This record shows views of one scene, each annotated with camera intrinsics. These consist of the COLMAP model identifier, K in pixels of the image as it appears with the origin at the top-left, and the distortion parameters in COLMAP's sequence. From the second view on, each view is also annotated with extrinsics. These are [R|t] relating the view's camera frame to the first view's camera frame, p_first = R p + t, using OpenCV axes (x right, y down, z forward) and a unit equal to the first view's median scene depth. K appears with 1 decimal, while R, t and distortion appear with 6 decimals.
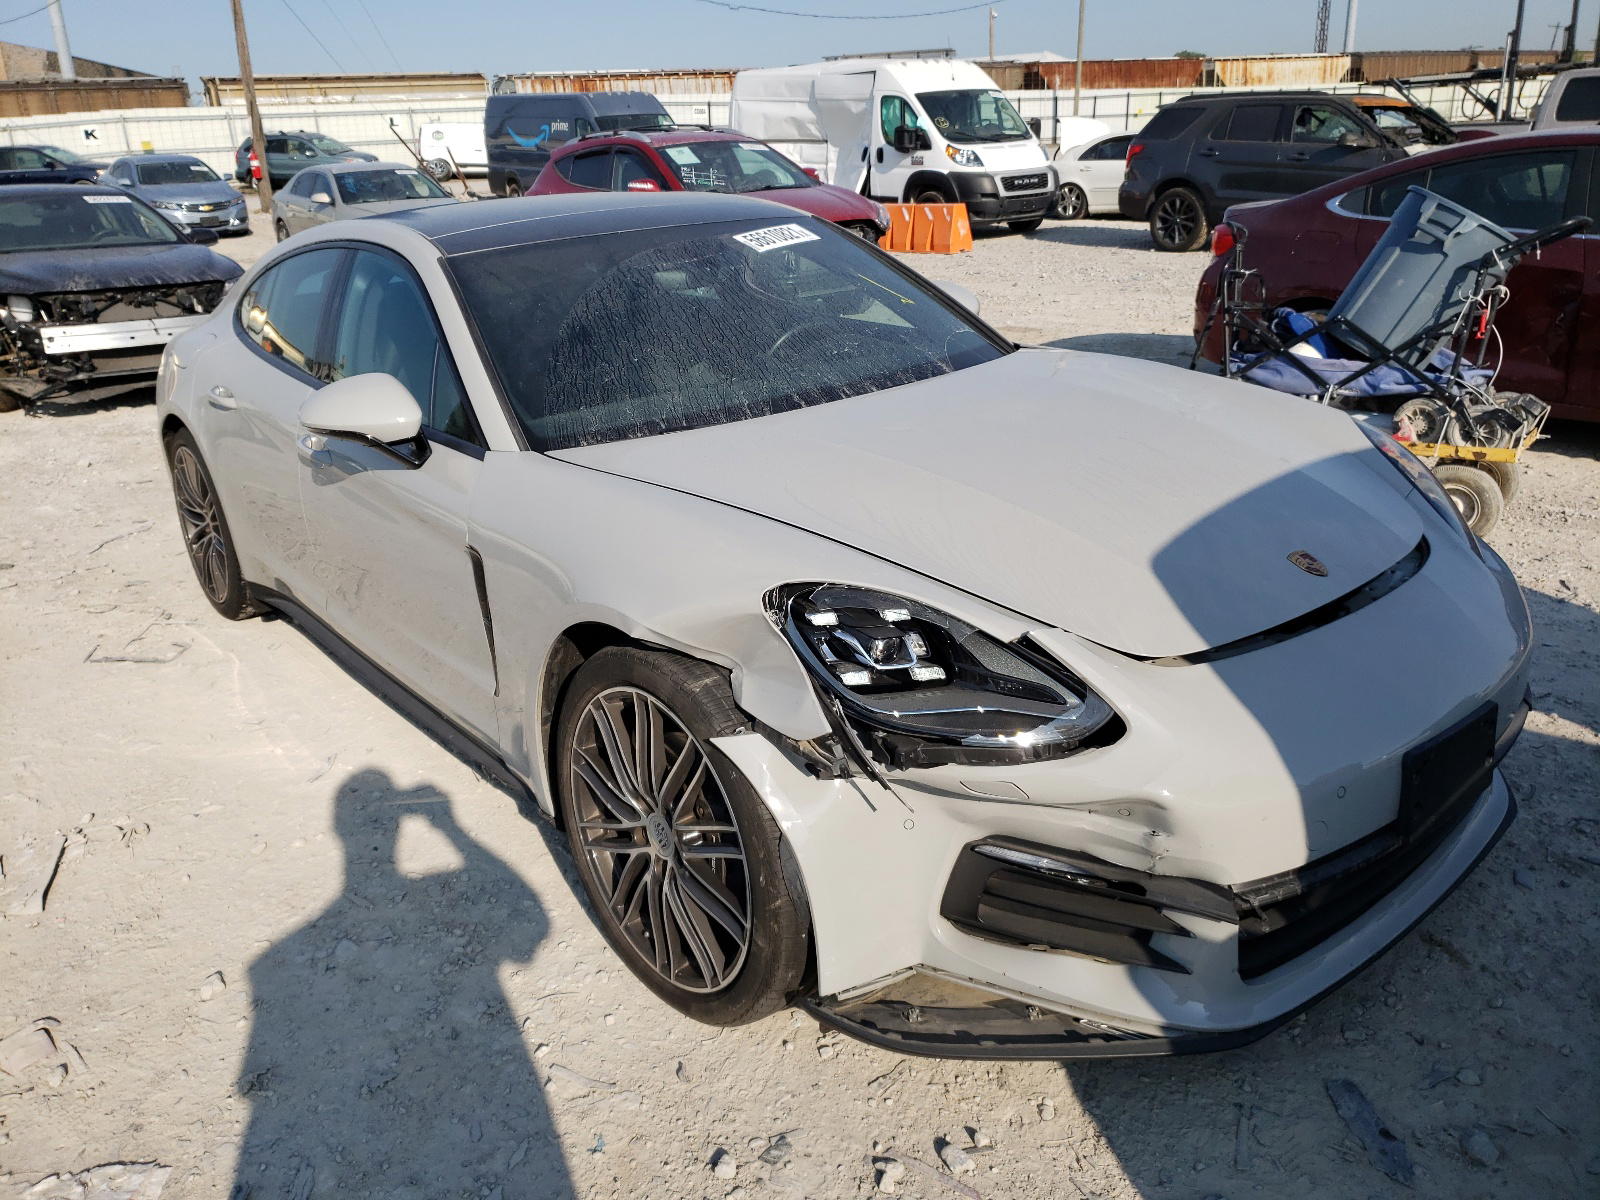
lens RADIAL K [[1290.6, 0, 770.6], [0, 1290.6, 601.0], [0, 0, 1]] dist [0.038982, -0.051560]
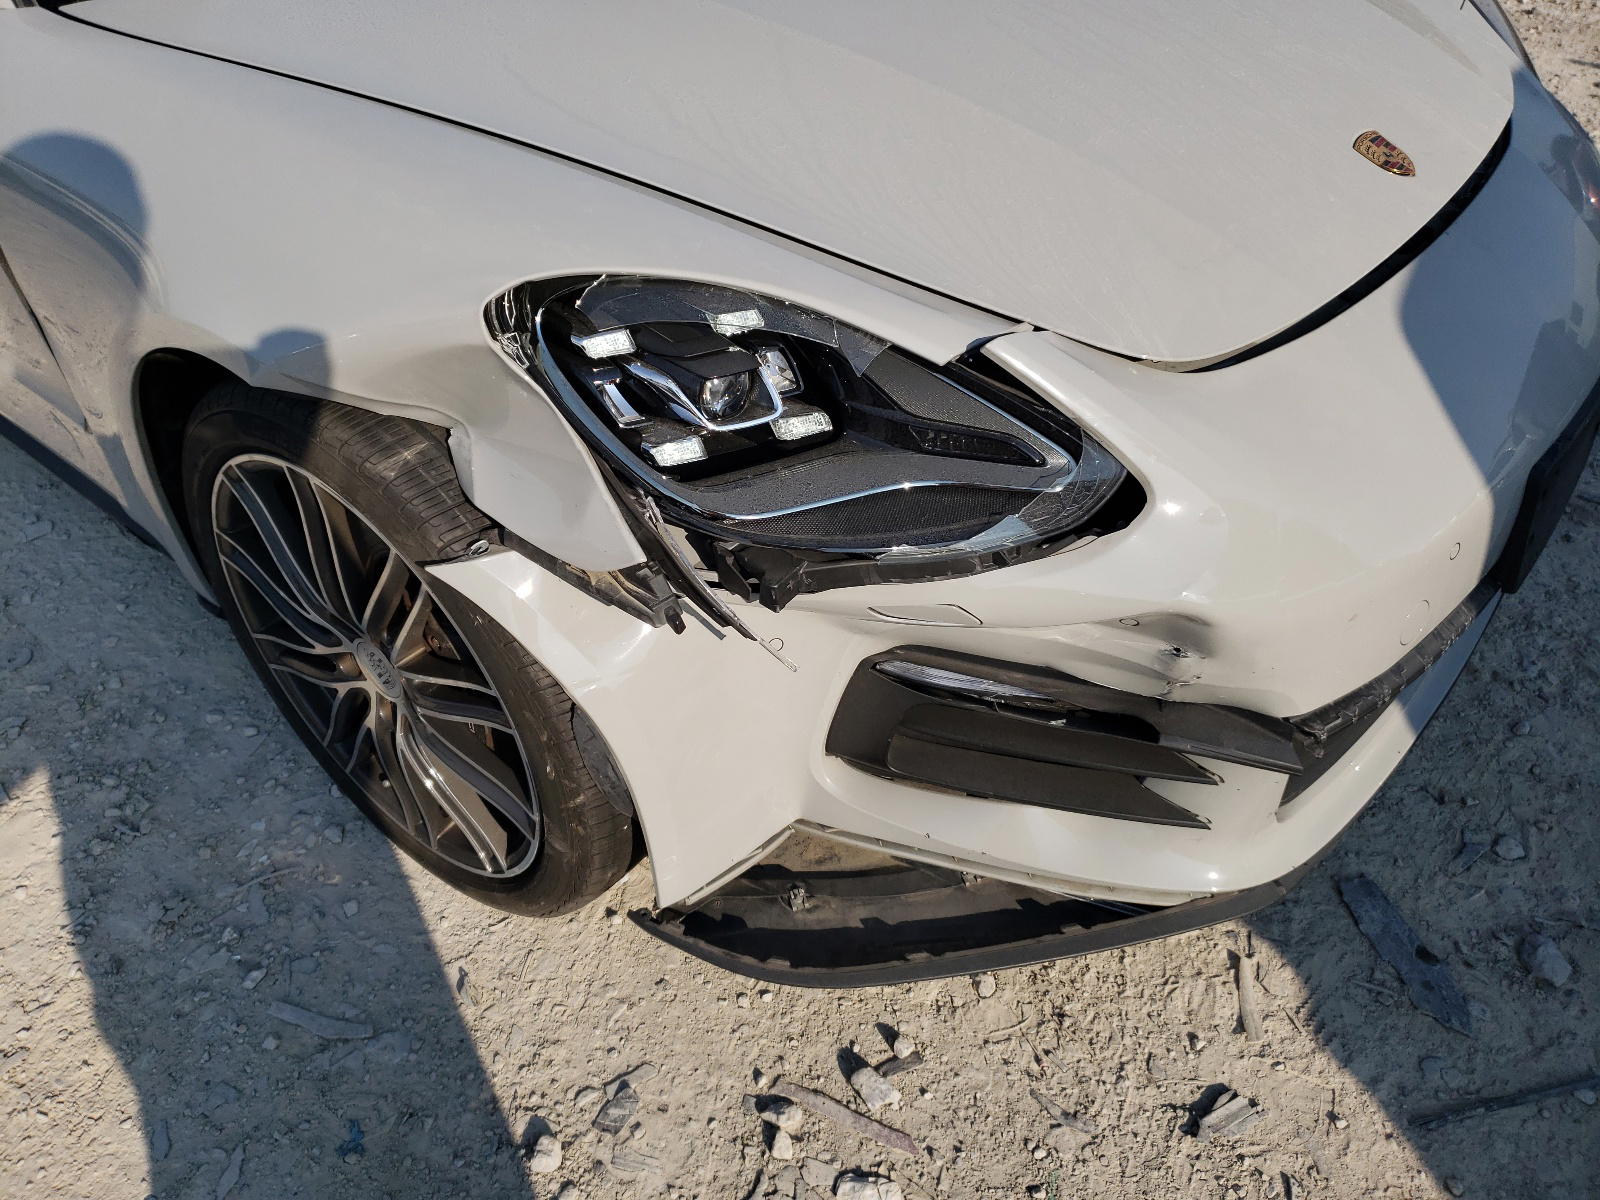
lens RADIAL K [[1290.6, 0, 770.6], [0, 1290.6, 601.0], [0, 0, 1]] dist [0.038982, -0.051560]
pose [[0.981698, -0.120101, 0.147802, 0.015308], [0.062509, 0.936288, 0.345627, -0.064790], [-0.179896, -0.330062, 0.926659, 0.438172]]
